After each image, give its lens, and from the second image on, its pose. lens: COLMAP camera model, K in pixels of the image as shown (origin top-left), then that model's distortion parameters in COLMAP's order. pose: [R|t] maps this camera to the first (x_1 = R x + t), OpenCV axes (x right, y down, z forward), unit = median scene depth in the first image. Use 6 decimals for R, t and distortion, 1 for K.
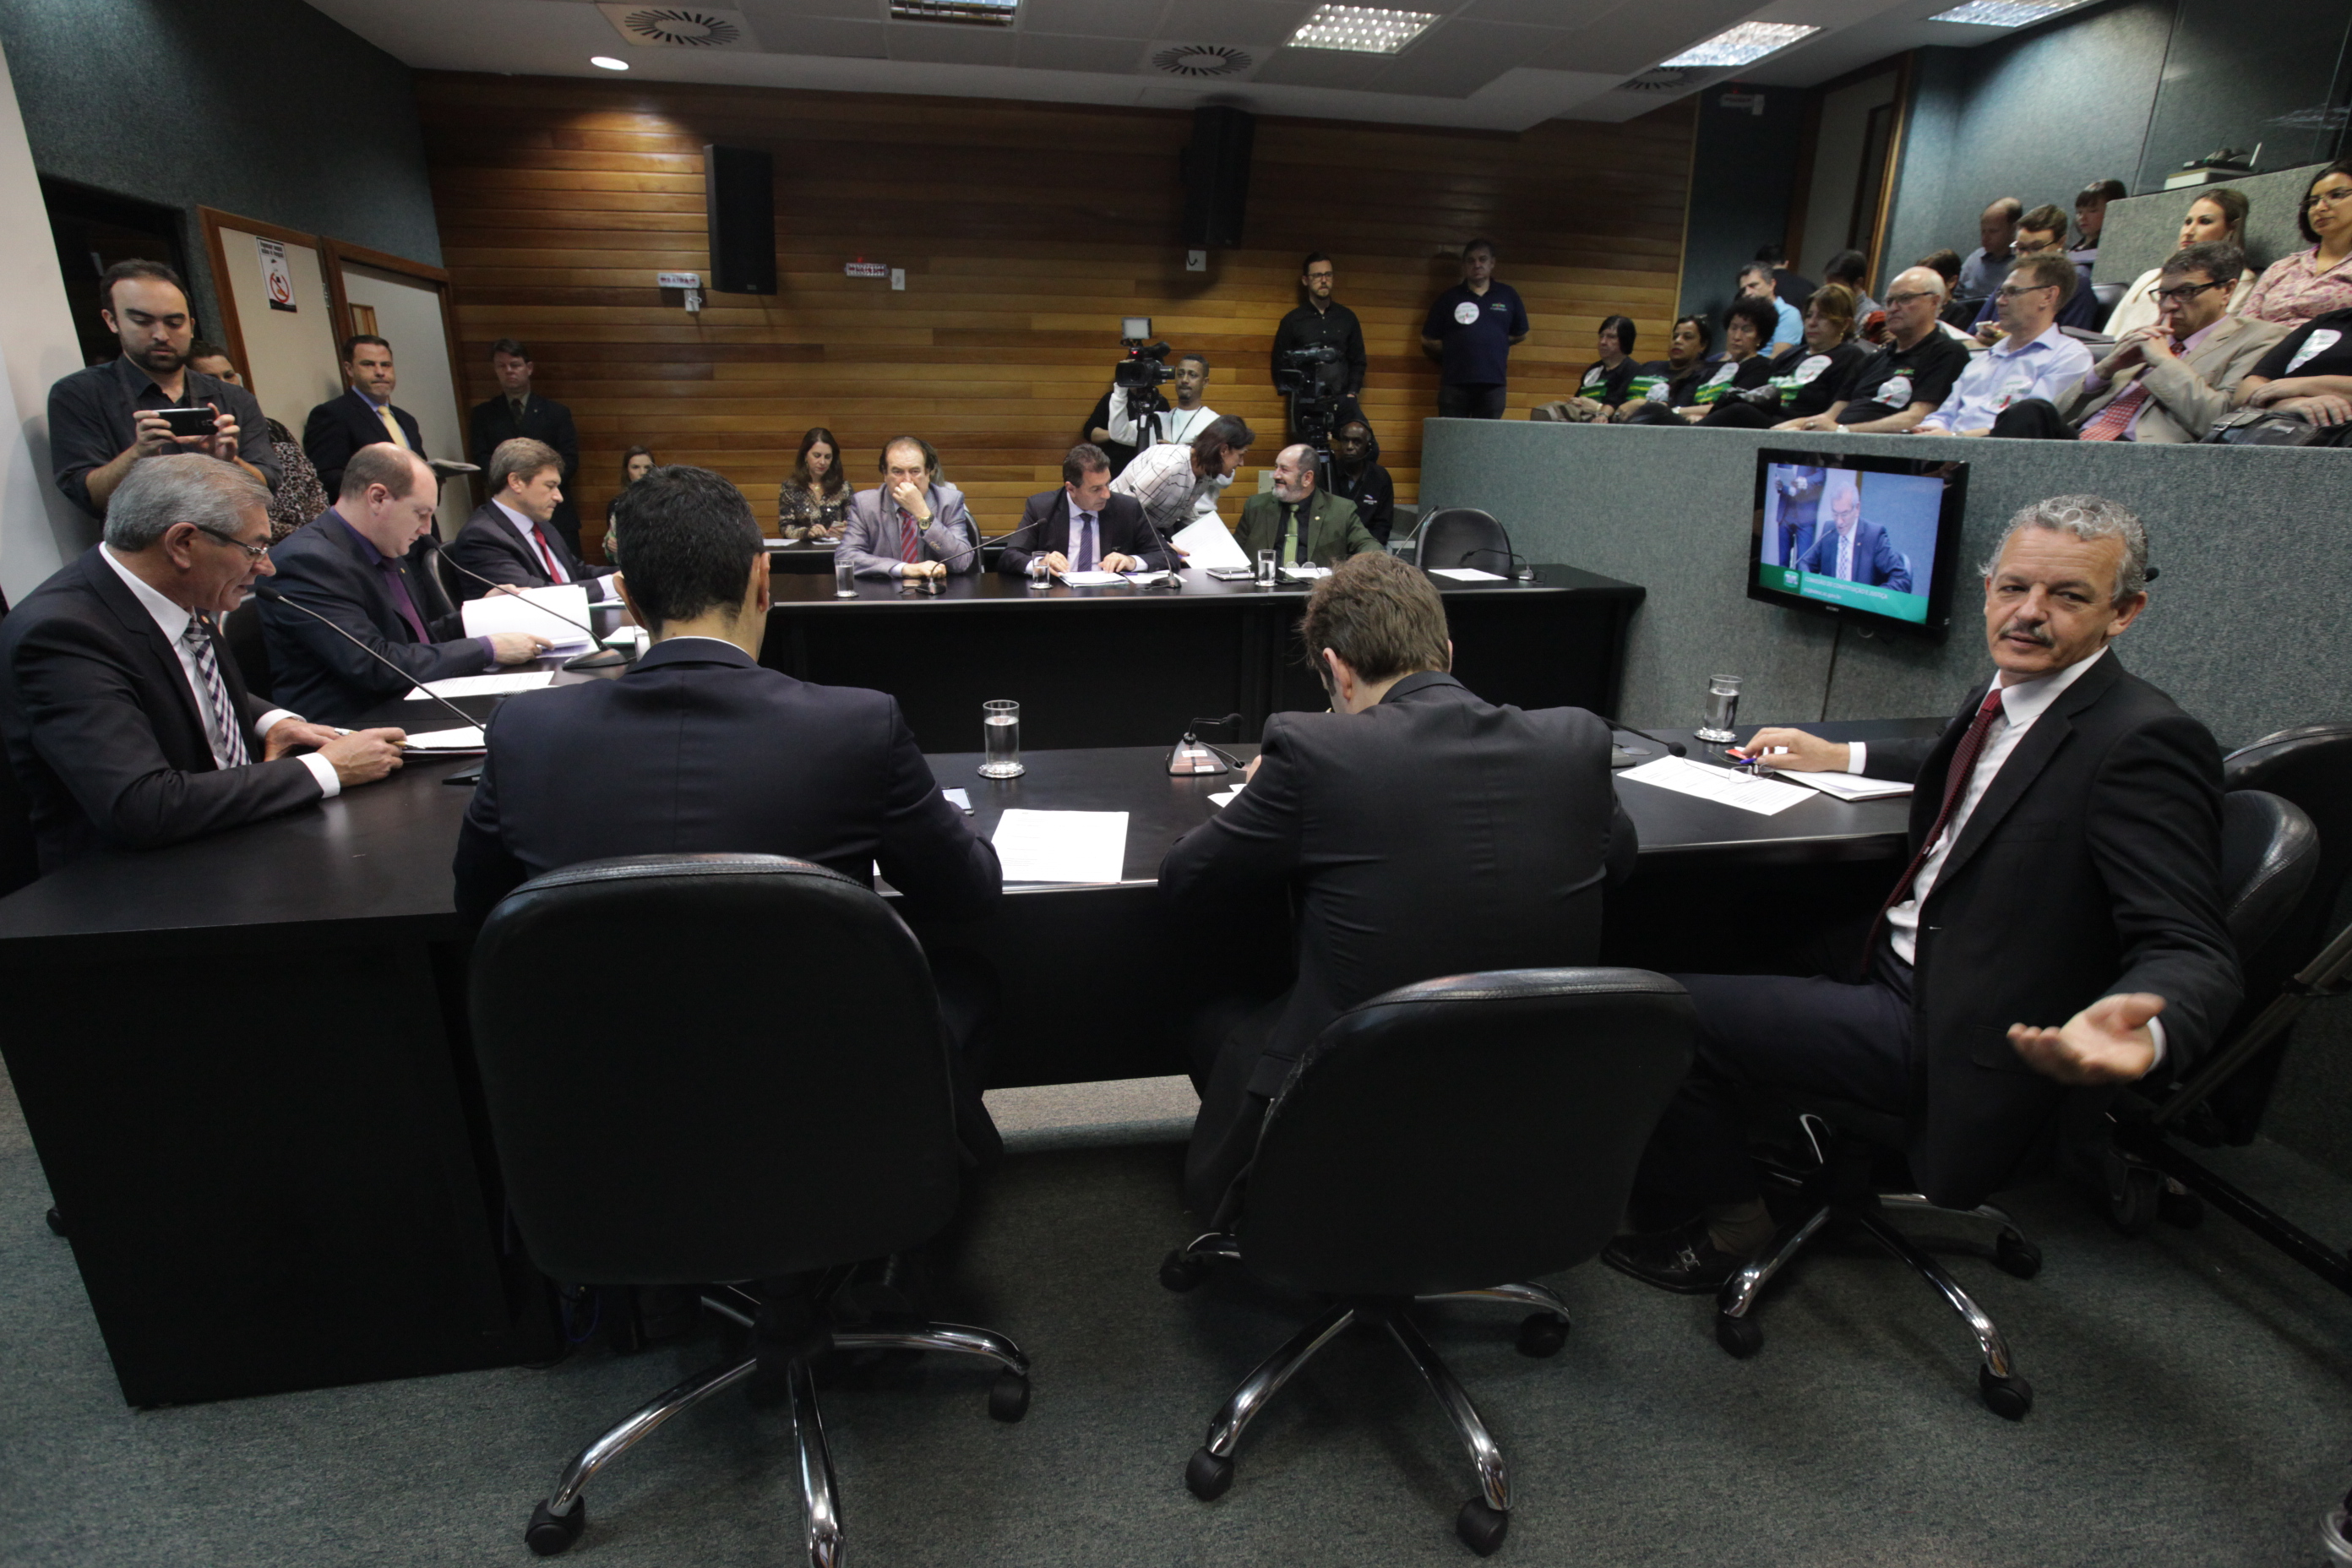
lens RADIAL K [[1139.1, 0, 1176.0], [0, 1139.1, 784.0], [0, 0, 1]] dist [-0.020431, 0.001117]
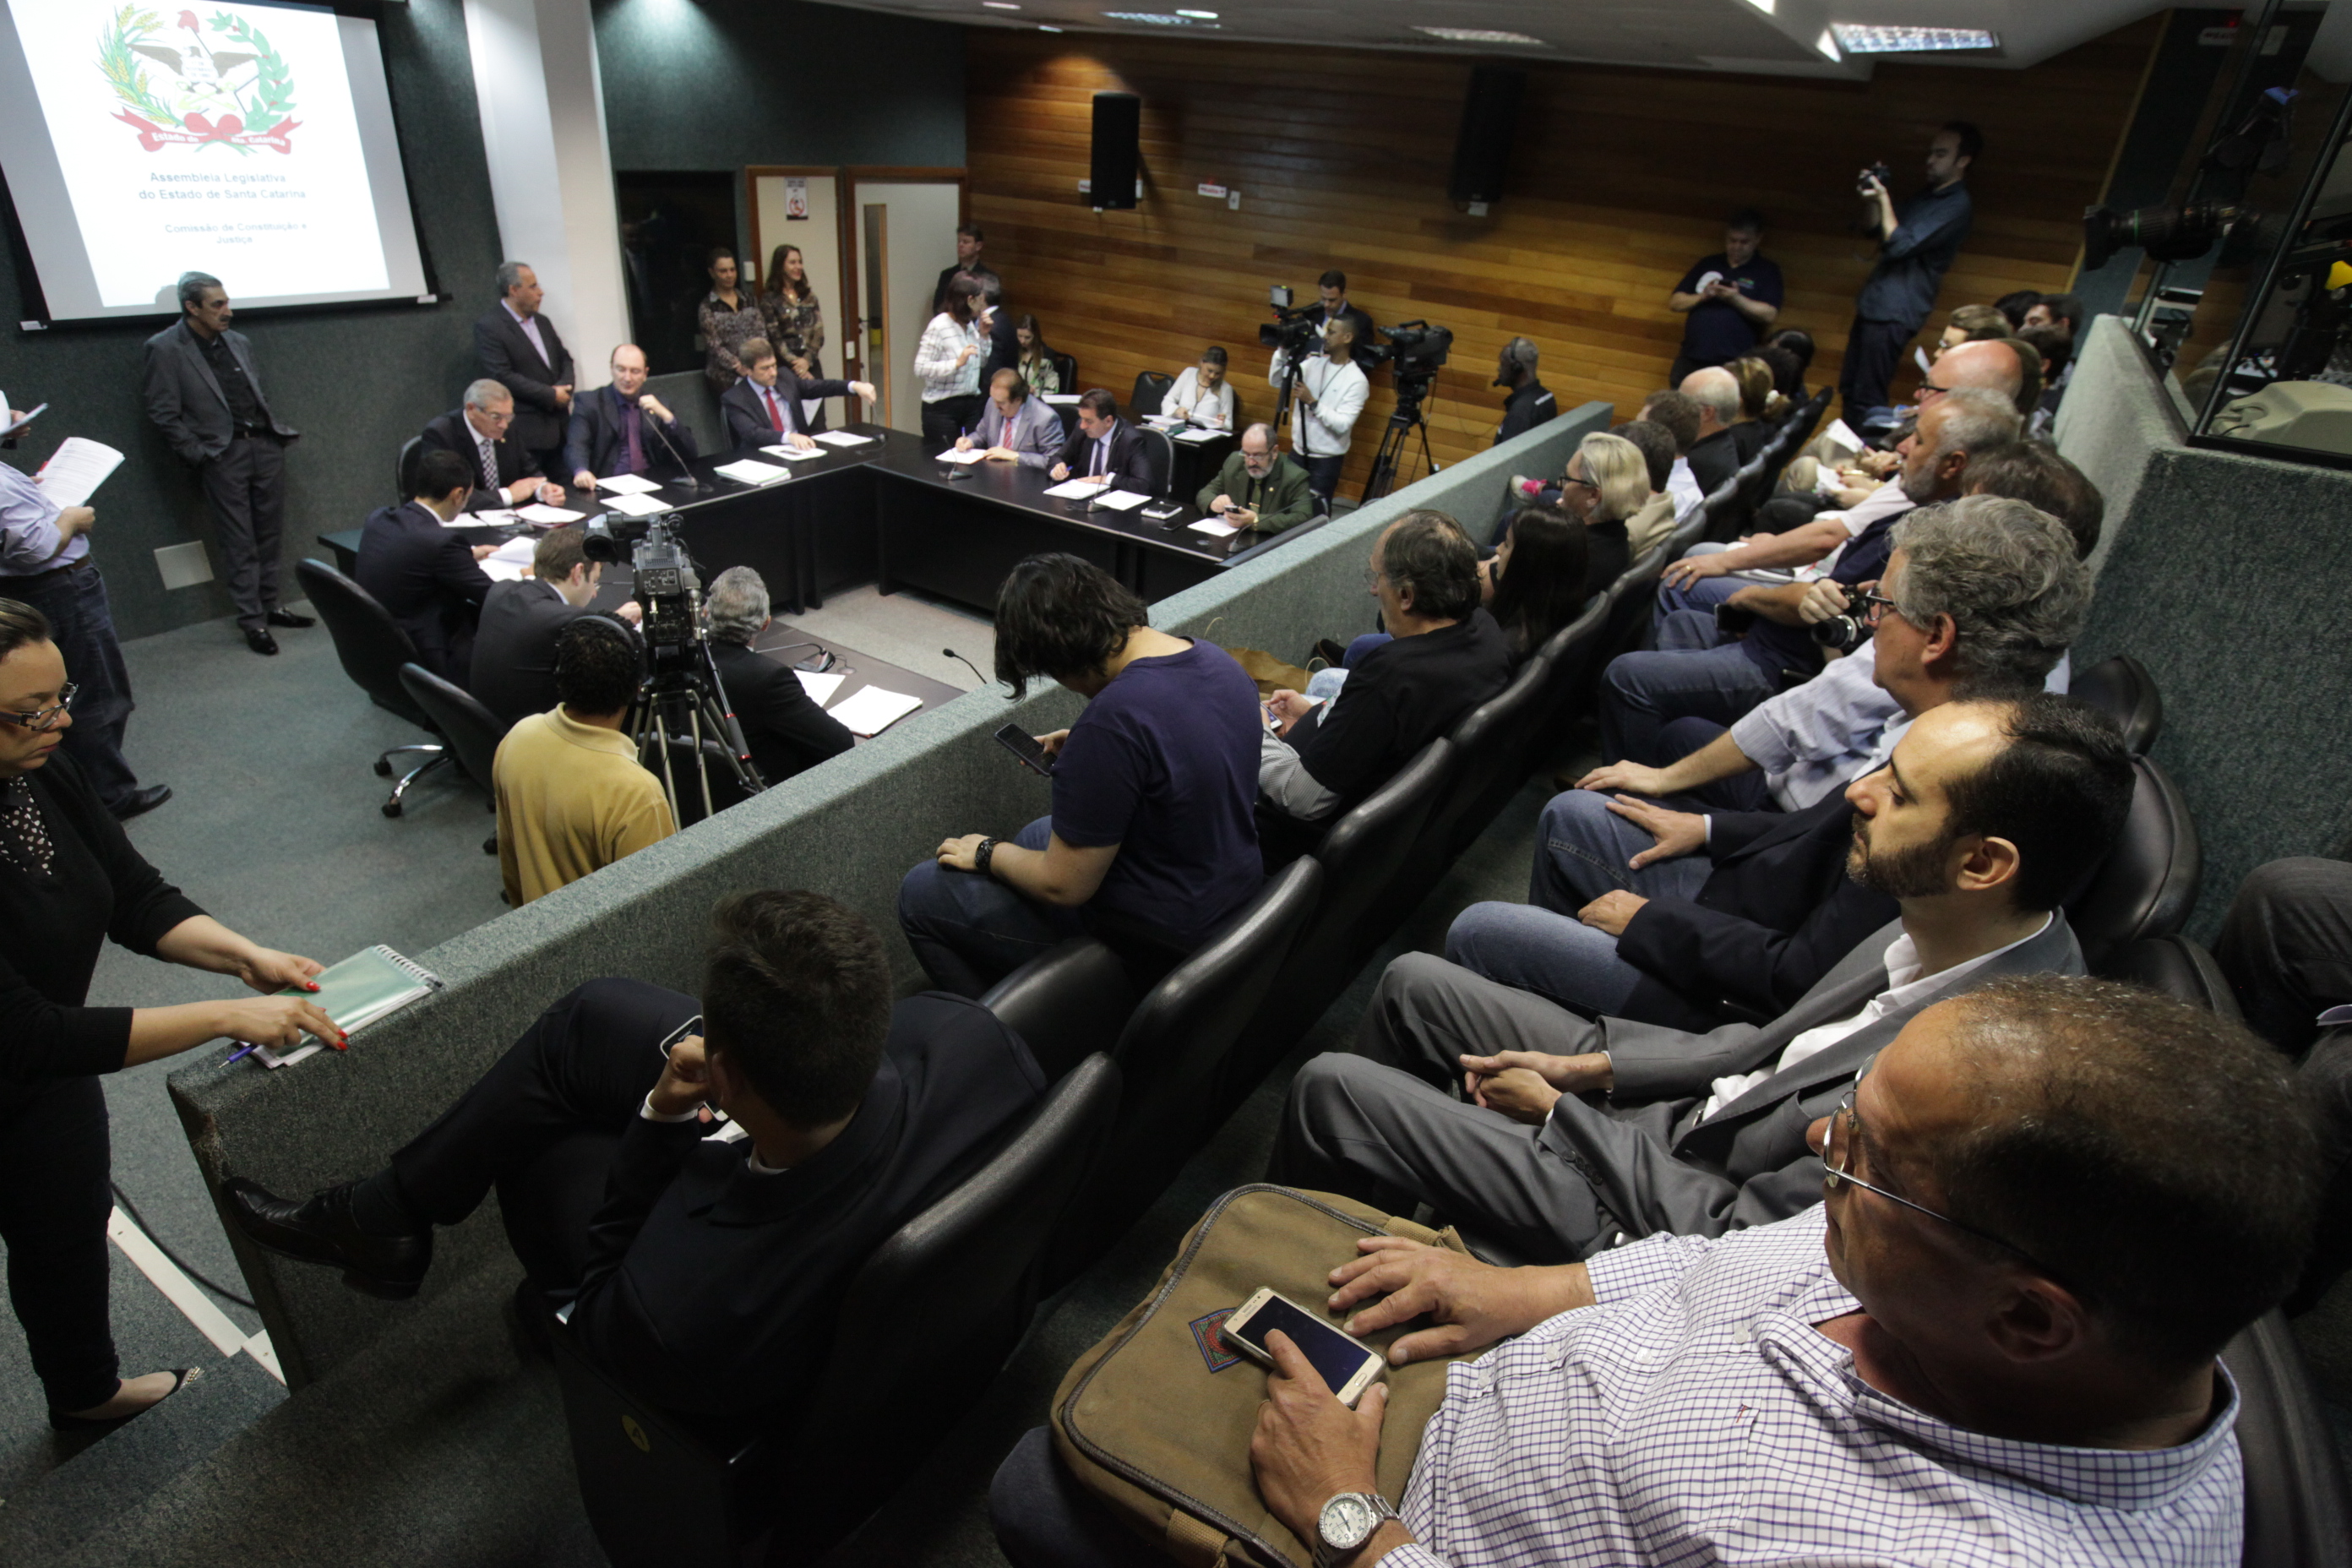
lens RADIAL K [[1274.3, 0, 1176.0], [0, 1274.3, 784.0], [0, 0, 1]] dist [-0.017664, 0.021024]
pose [[0.725281, 0.366360, -0.582878, 0.805732], [-0.280260, 0.930440, 0.236085, -0.191999], [0.628825, -0.007870, 0.777507, -0.098925]]
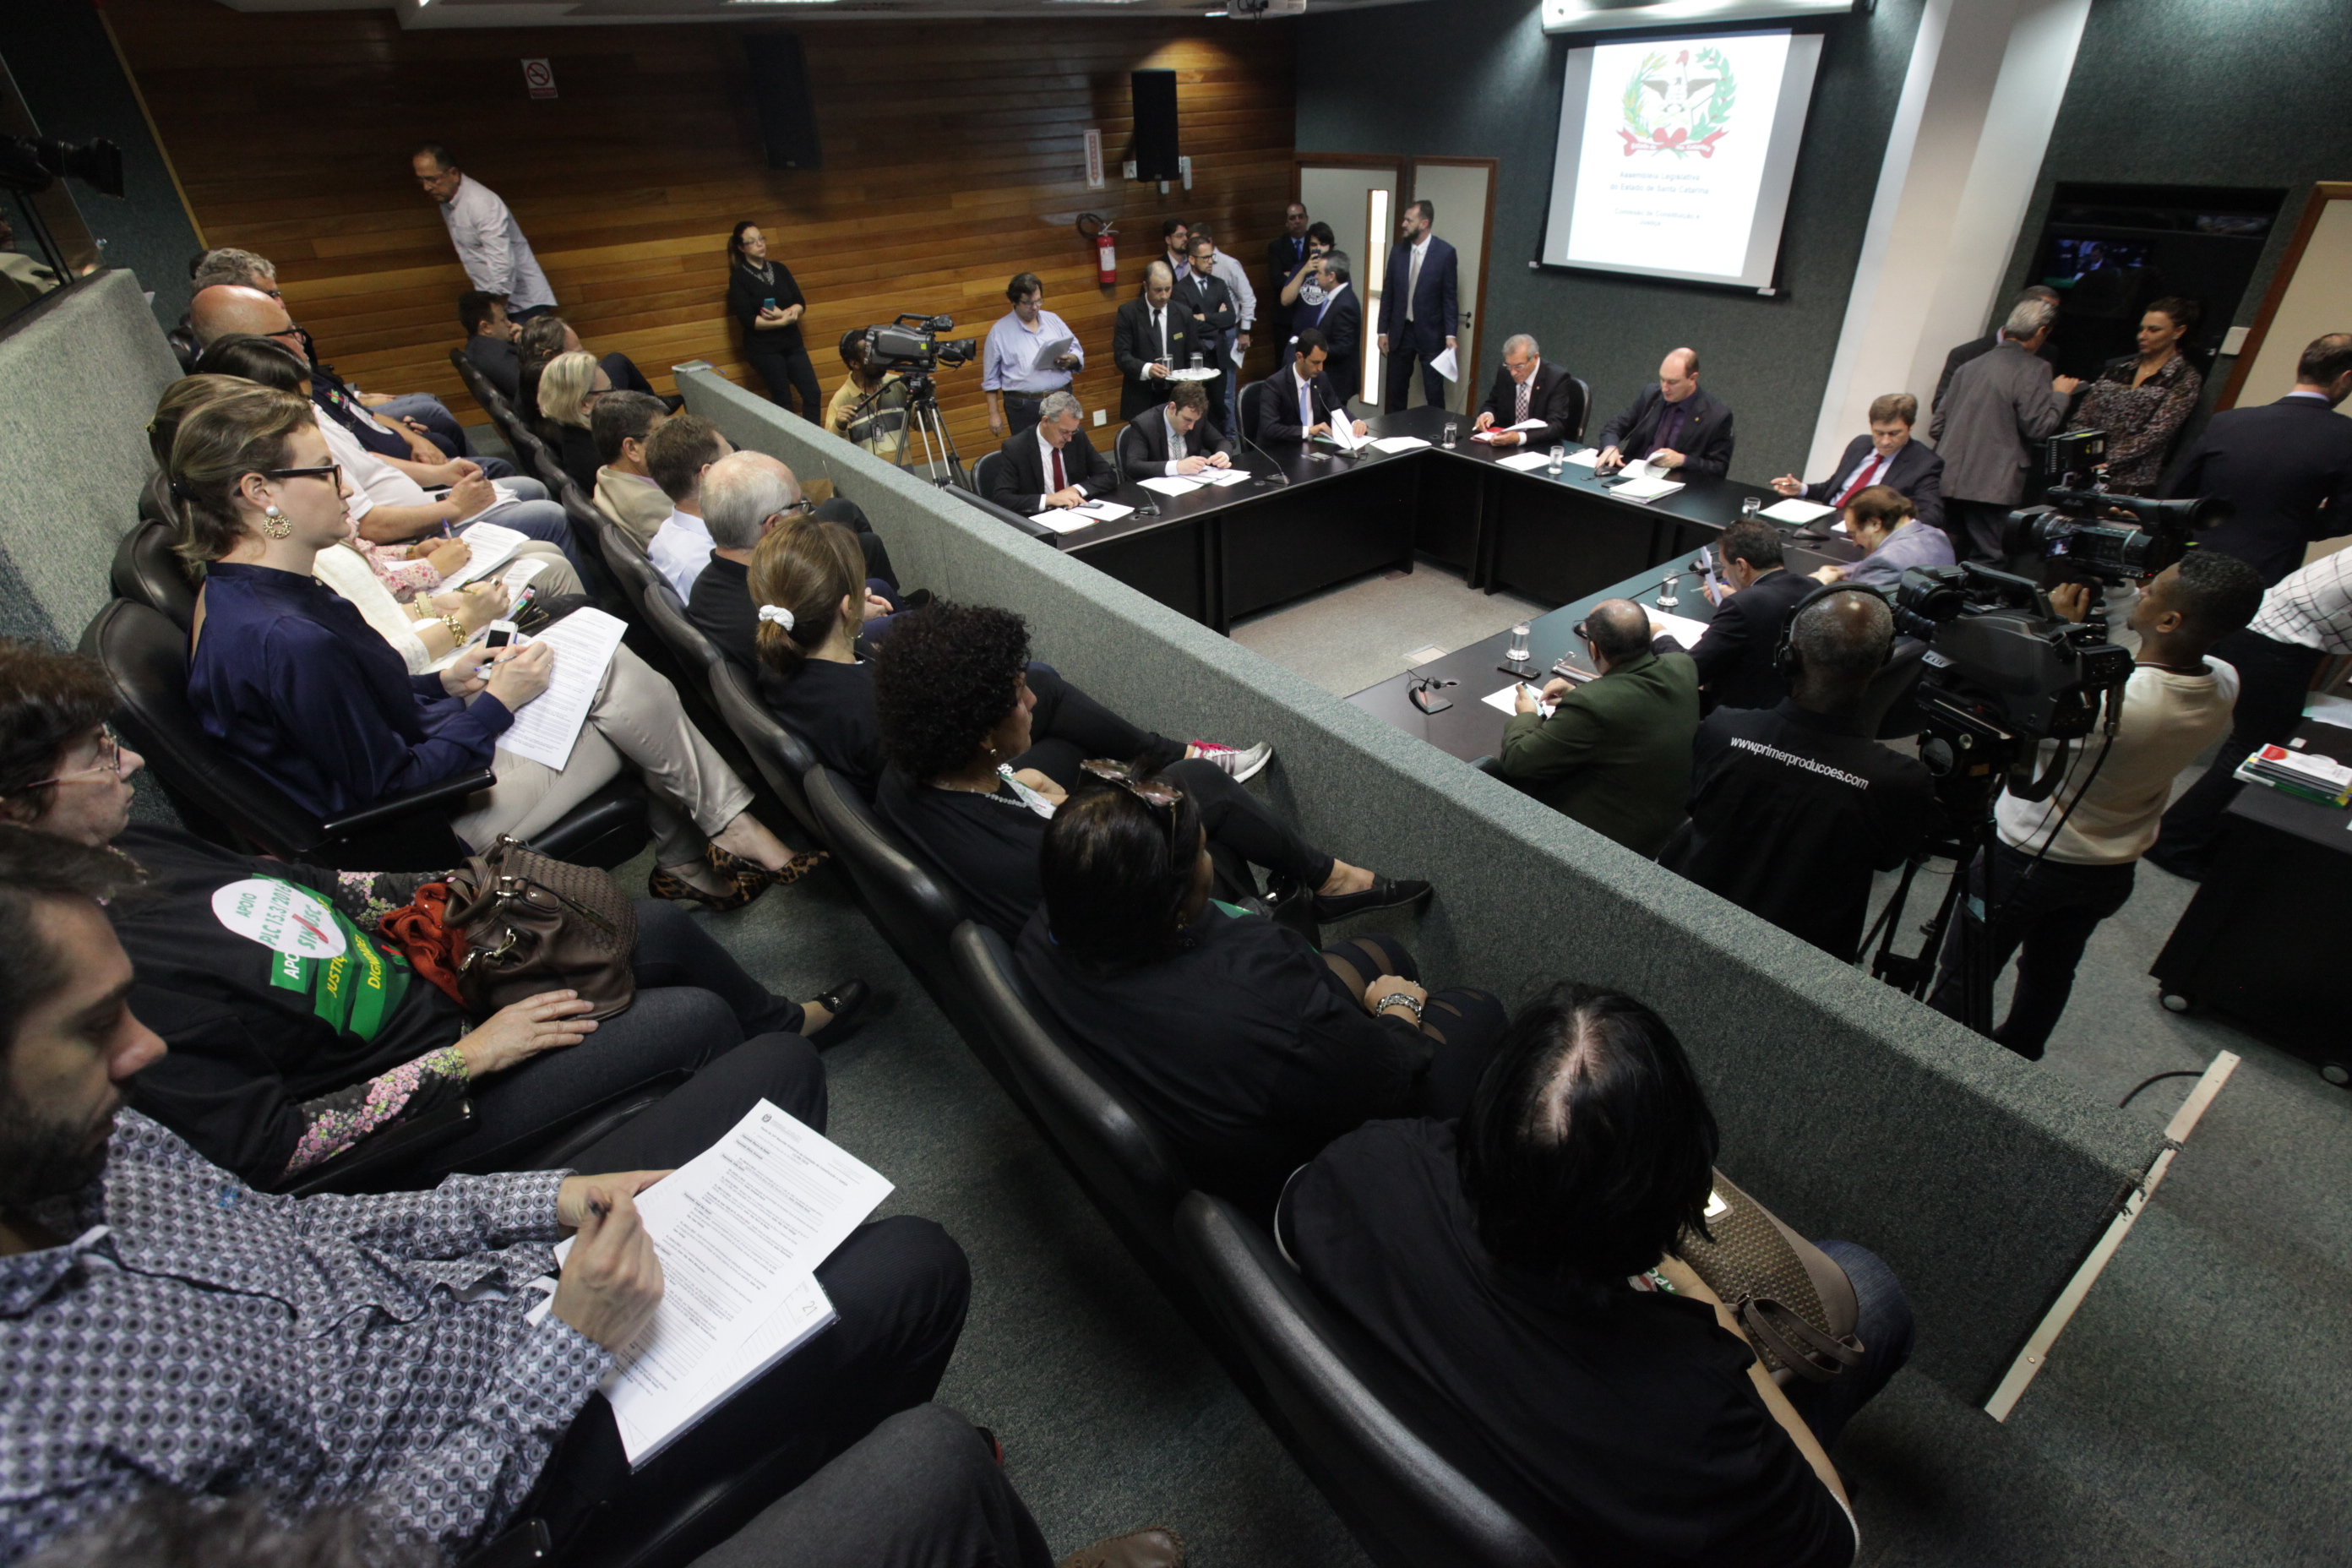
lens RADIAL K [[1099.9, 0, 1181.5], [0, 1099.9, 776.0], [0, 0, 1]] dist [-0.054389, 0.022793]
pose [[-0.901381, 0.253960, -0.350737, 0.505028], [-0.105168, 0.657326, 0.746232, -0.567738], [0.420061, 0.709526, -0.565793, 1.096991]]
